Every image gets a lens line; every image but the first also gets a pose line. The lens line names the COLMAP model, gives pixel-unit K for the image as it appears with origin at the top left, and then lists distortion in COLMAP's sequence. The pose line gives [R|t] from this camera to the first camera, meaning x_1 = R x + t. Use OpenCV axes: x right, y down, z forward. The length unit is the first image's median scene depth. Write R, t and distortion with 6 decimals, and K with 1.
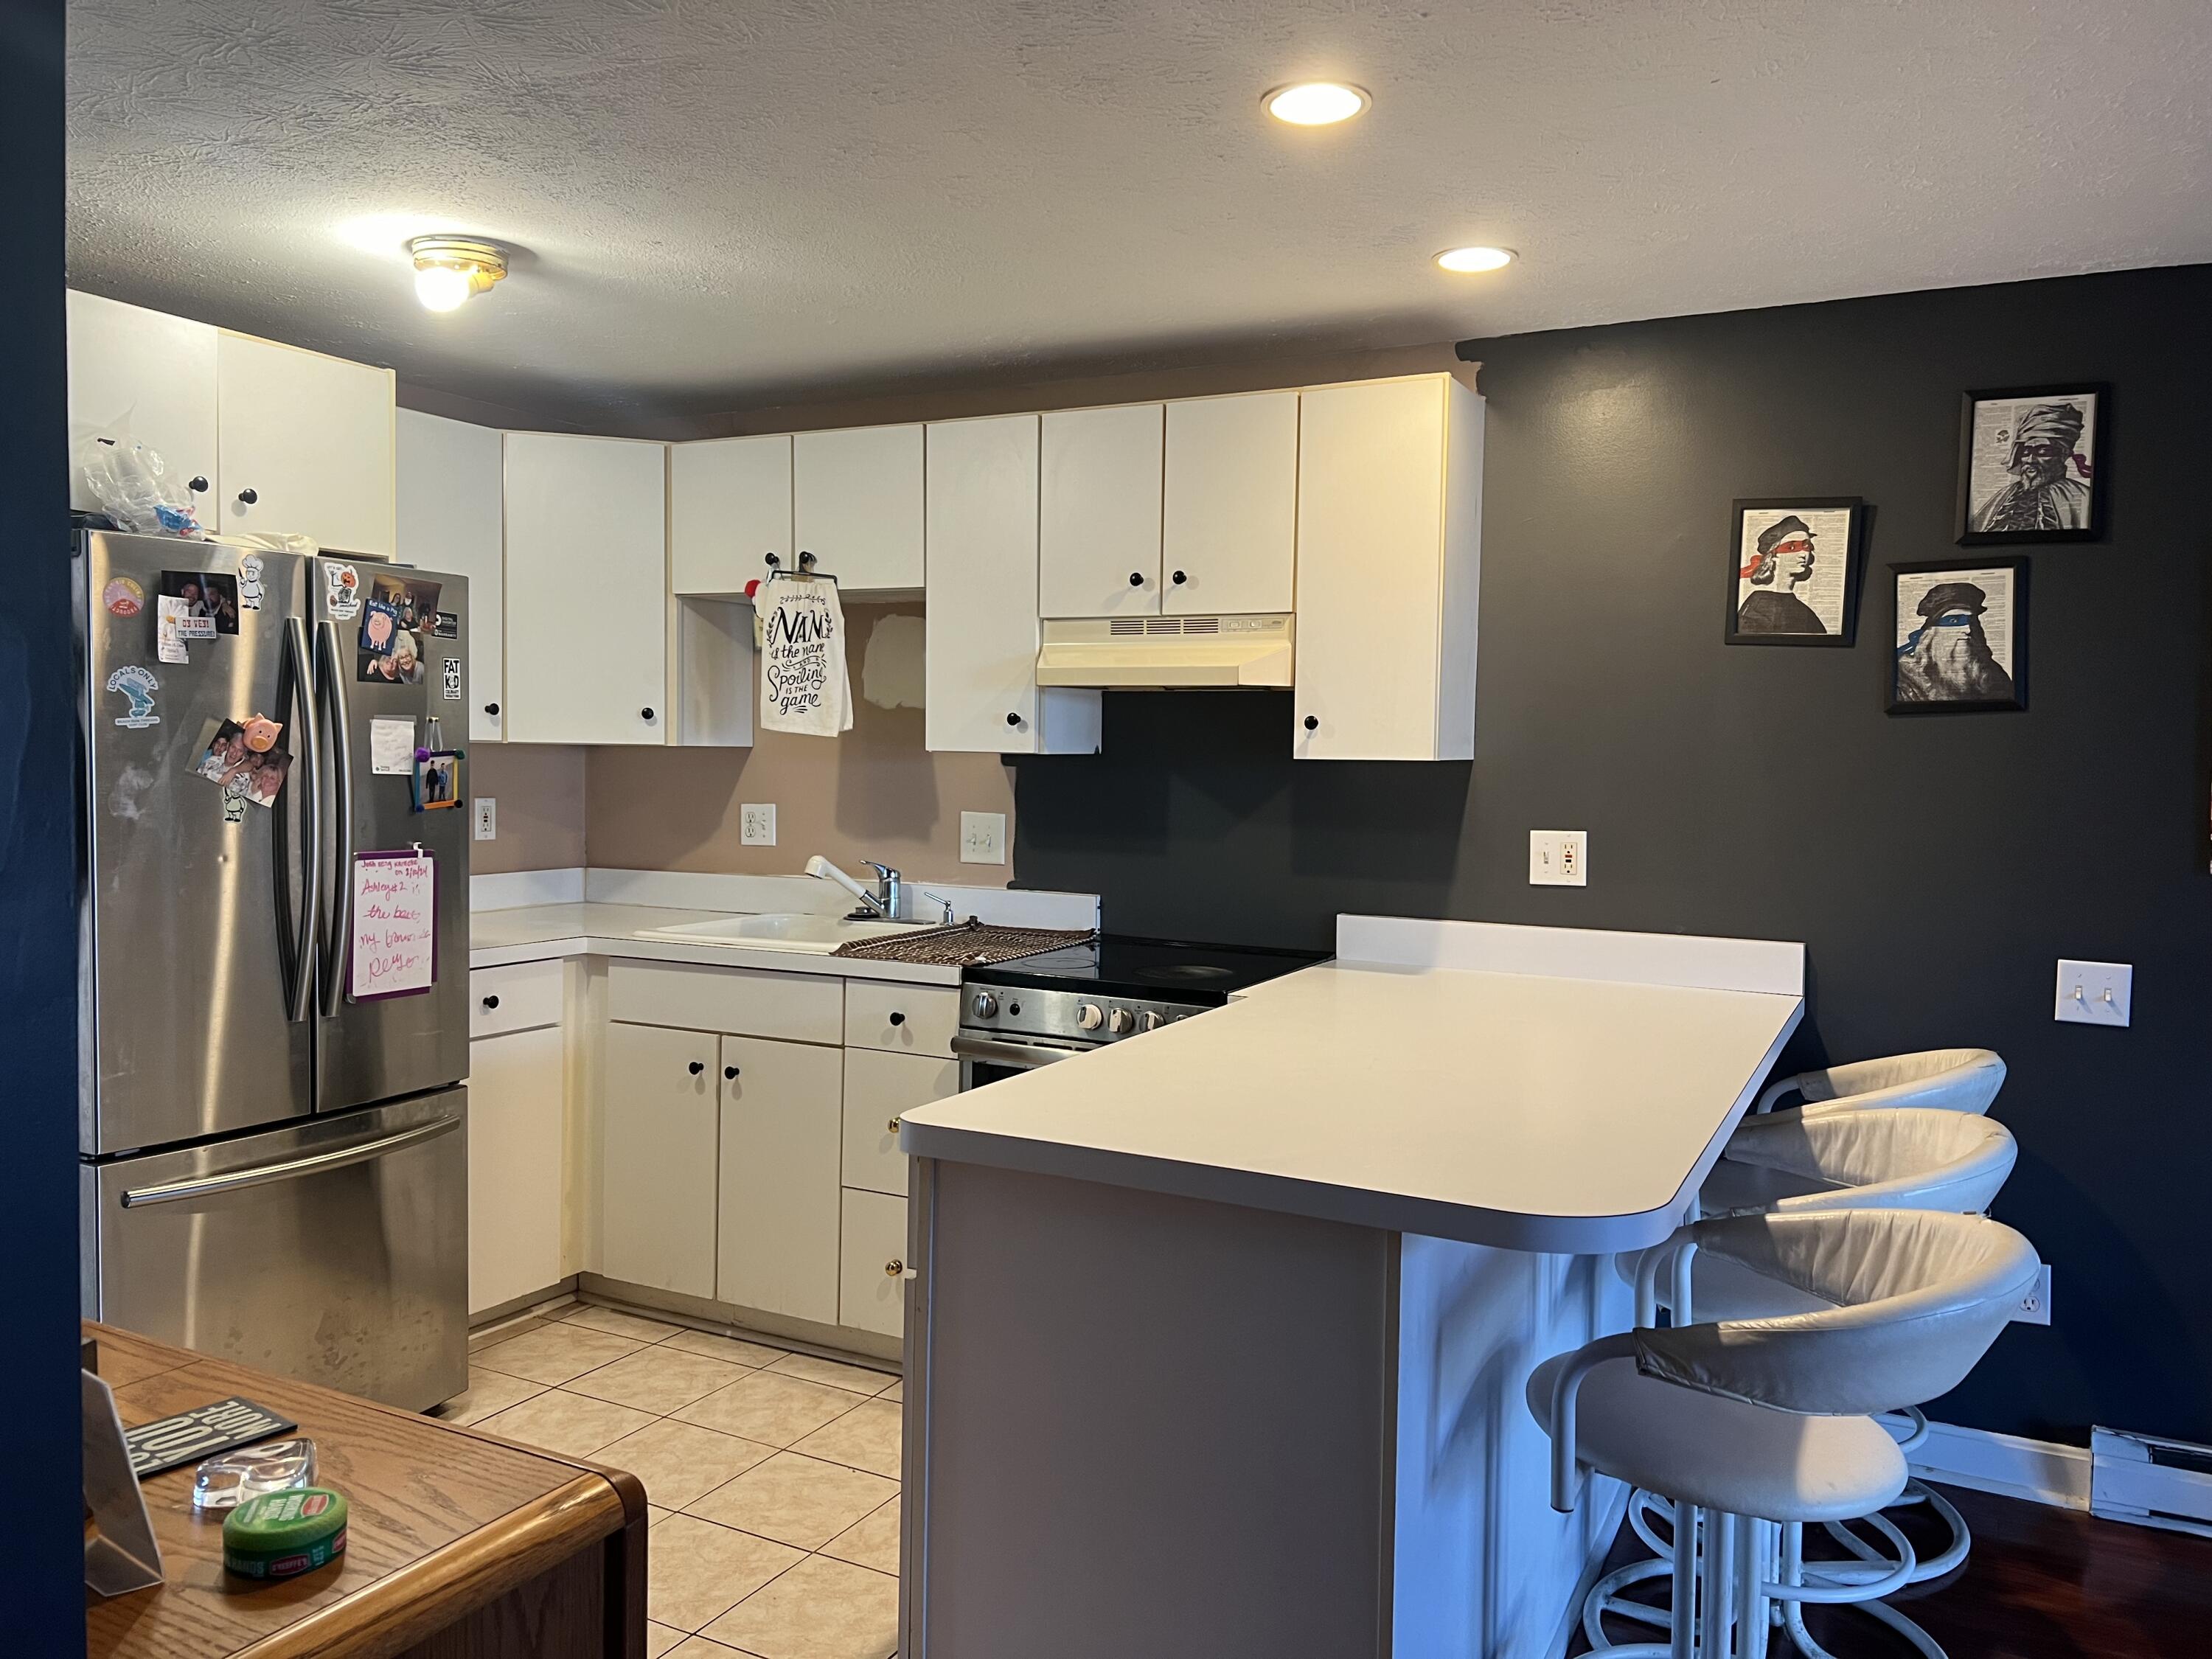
lens RADIAL K [[1657.0, 0, 1087.5], [0, 1657.0, 823.0], [0, 0, 1]] dist [0.061555, -0.068224]
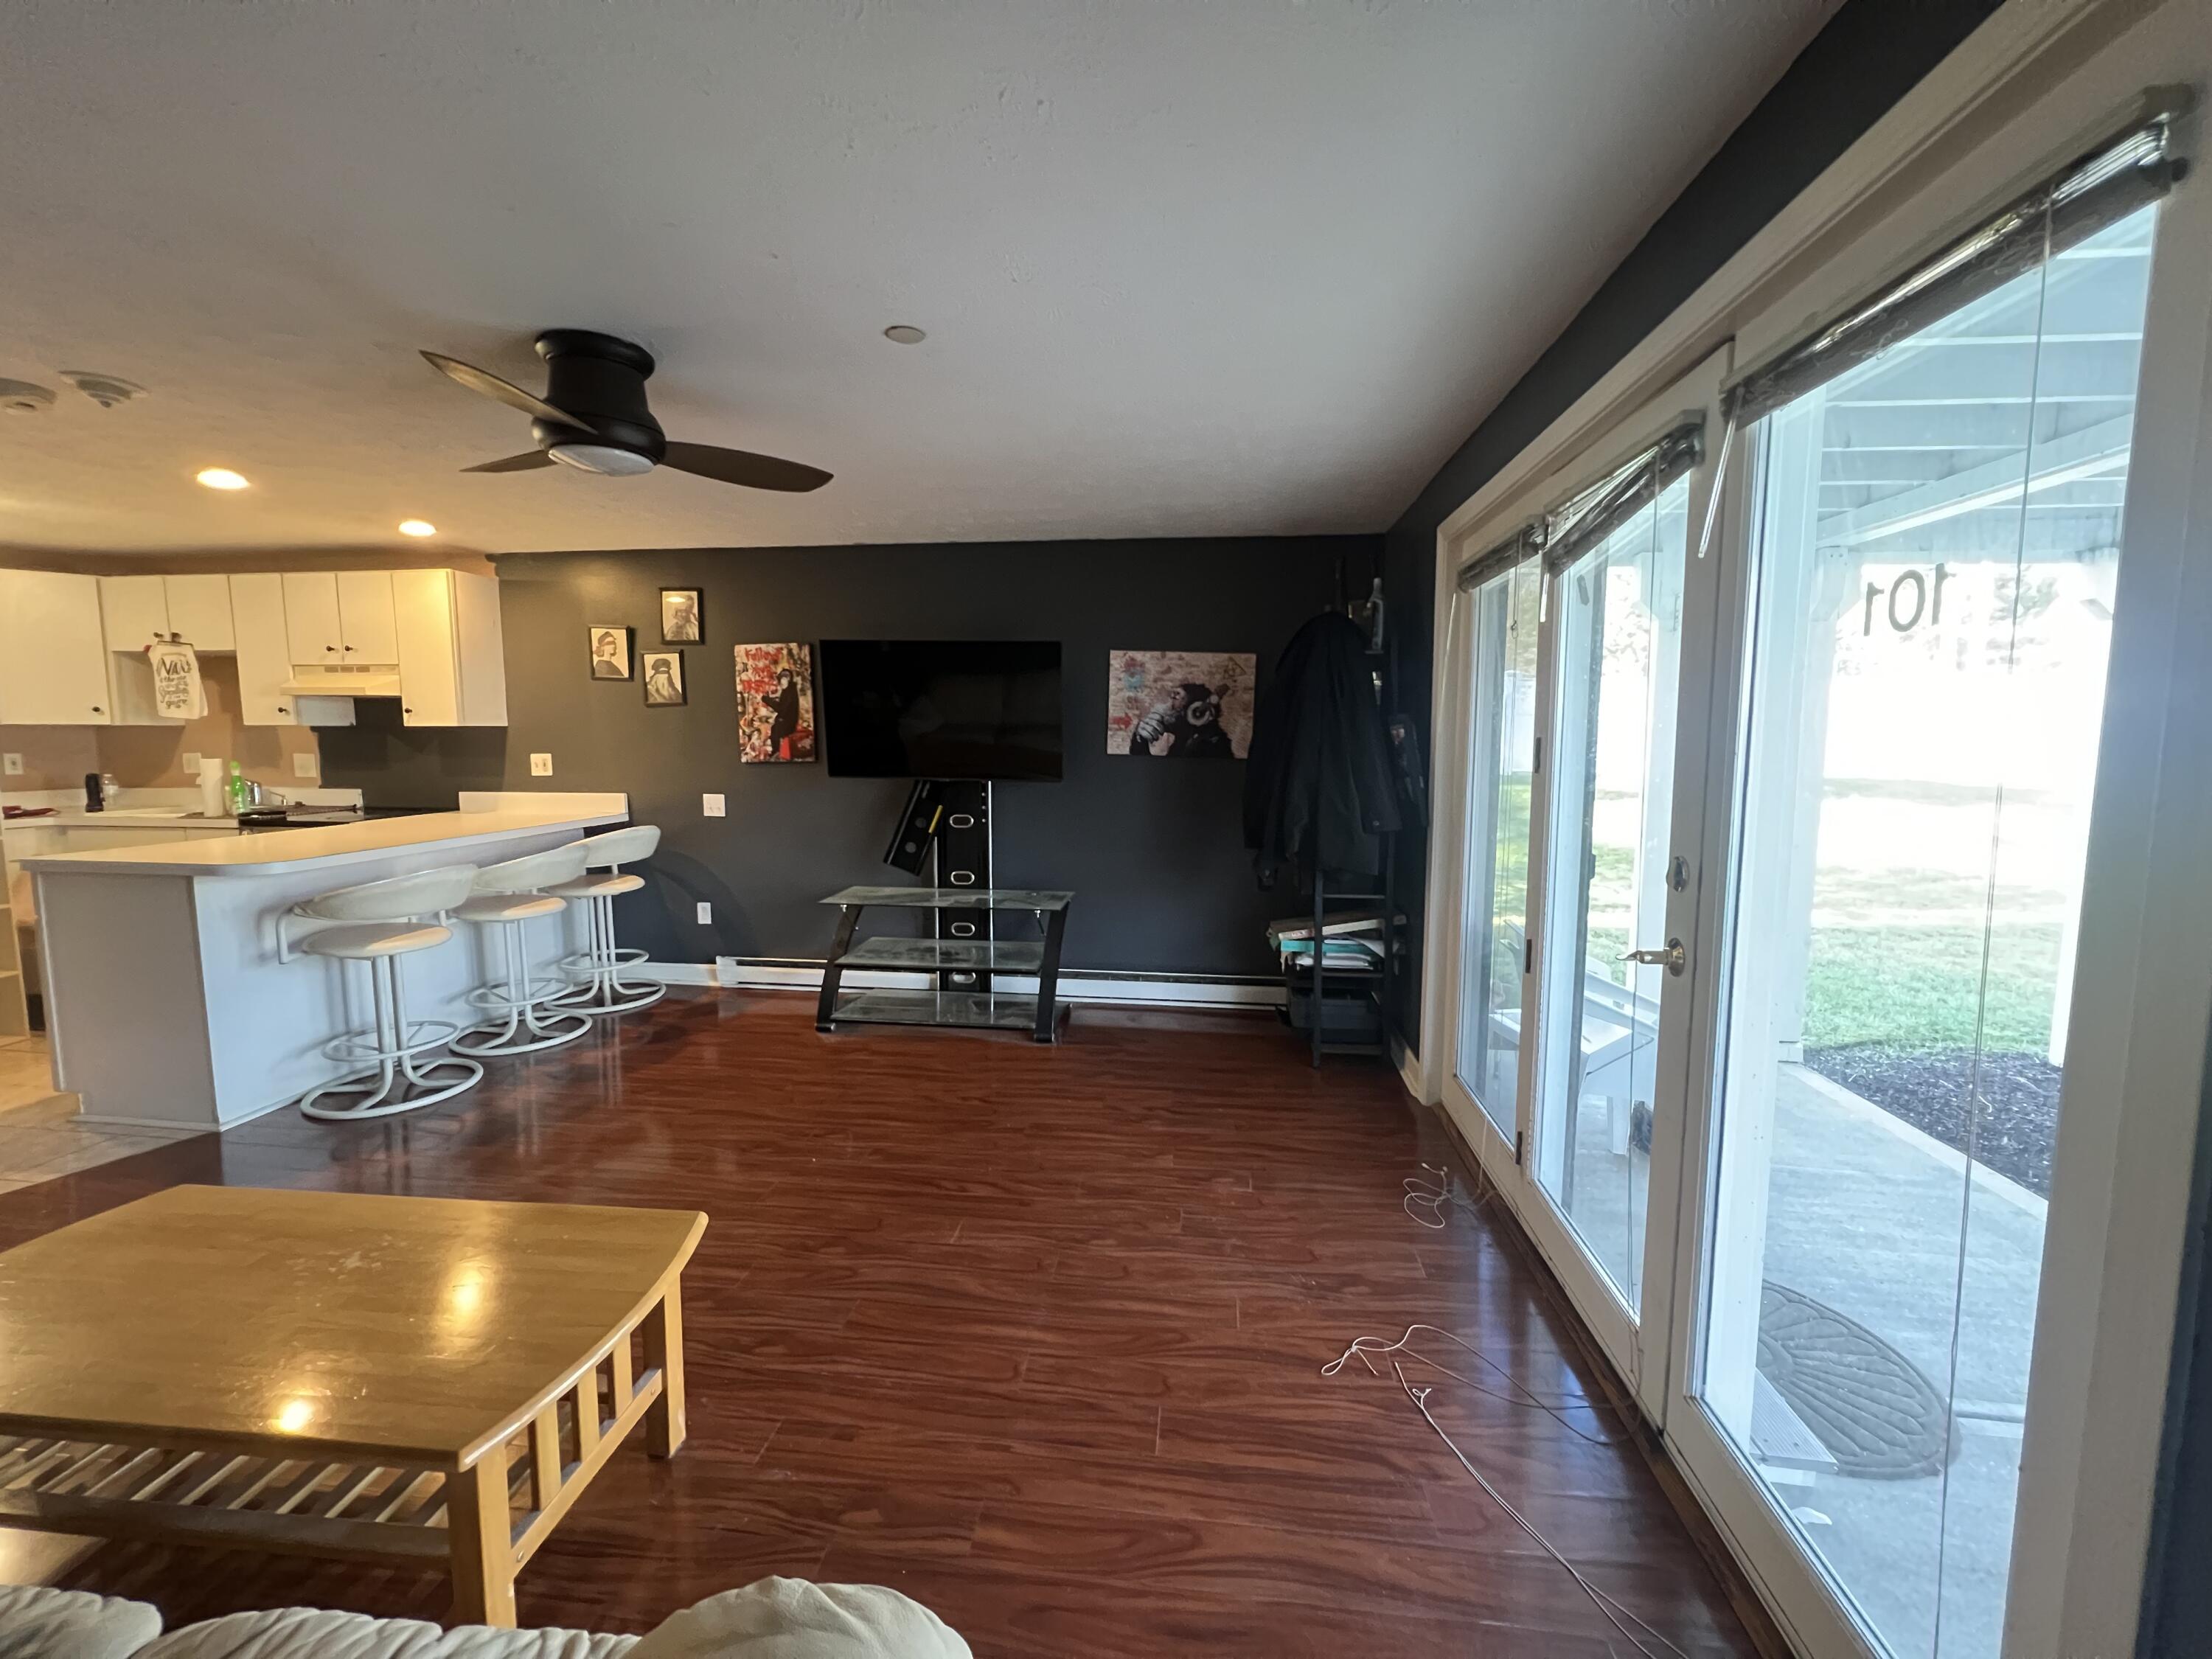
lens RADIAL K [[891.4, 0, 1116.0], [0, 891.4, 824.4], [0, 0, 1]] dist [-0.005578, -0.000494]
pose [[0.932393, -0.048960, 0.358114, 0.639718], [0.027129, 0.997468, 0.065738, 0.048432], [-0.360426, -0.051578, 0.931361, -0.597474]]
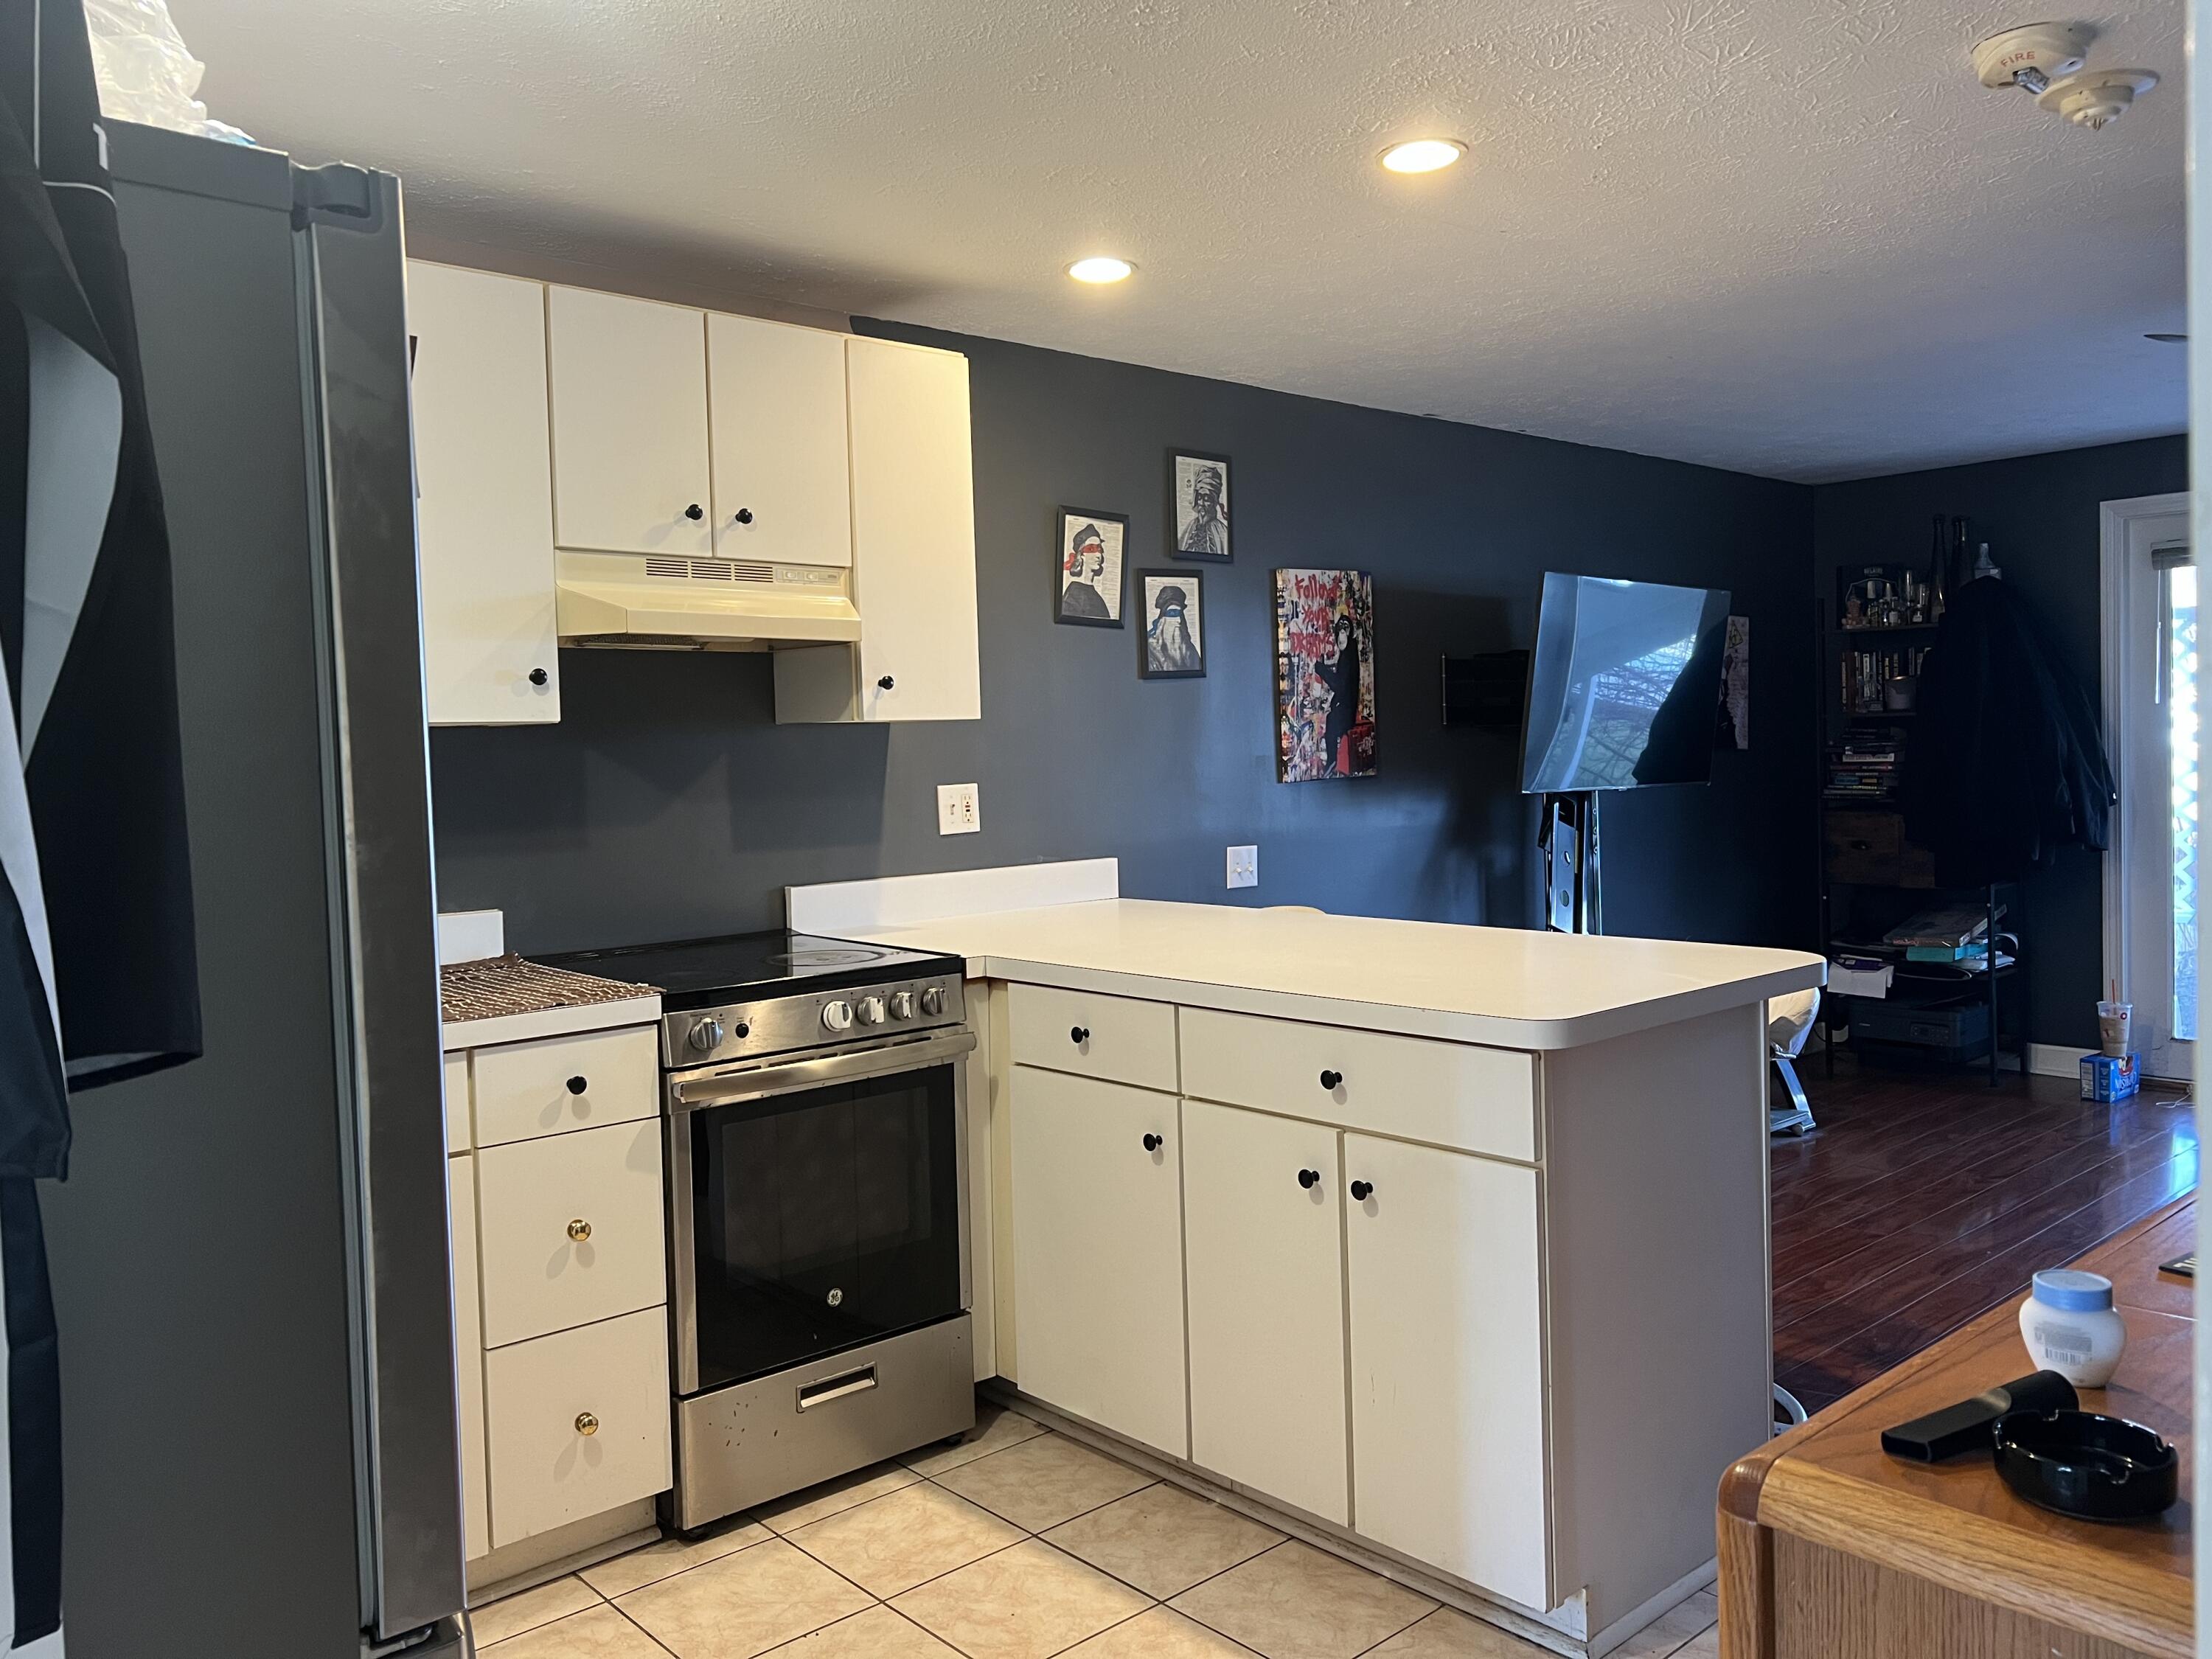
lens RADIAL K [[1625.7, 0, 1064.7], [0, 1625.7, 834.0], [0, 0, 1]] dist [0.031587, -0.040808]
pose [[0.368163, -0.070936, 0.927052, -0.735887], [0.080201, 0.995792, 0.044345, -0.005207], [-0.926296, 0.058024, 0.372302, 0.562469]]
